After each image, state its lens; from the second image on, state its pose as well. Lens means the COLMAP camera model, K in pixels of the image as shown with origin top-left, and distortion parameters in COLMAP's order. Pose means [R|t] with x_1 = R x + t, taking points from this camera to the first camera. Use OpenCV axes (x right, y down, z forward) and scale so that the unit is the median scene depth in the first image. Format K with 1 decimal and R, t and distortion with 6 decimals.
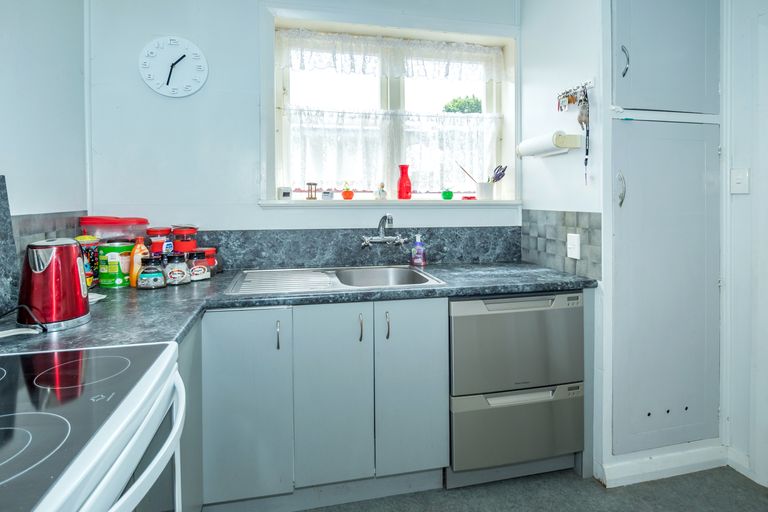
lens RADIAL K [[407.5, 0, 376.5], [0, 407.5, 212.2], [0, 0, 1]] dist [0.000285, -0.002167]
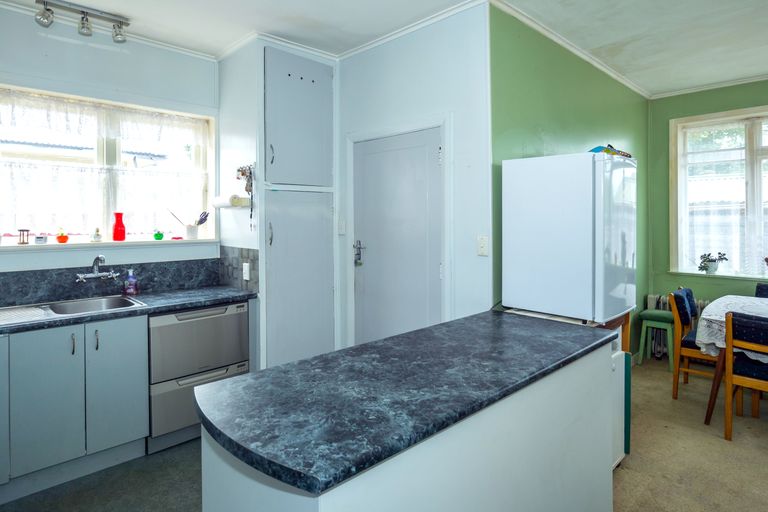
lens RADIAL K [[435.9, 0, 364.8], [0, 435.9, 217.1], [0, 0, 1]] dist [-0.004195, 0.003714]
pose [[0.862296, -0.001083, 0.506404, 0.046856], [0.019734, 0.999310, -0.031466, -0.051594], [-0.506020, 0.037127, 0.861722, -0.540674]]
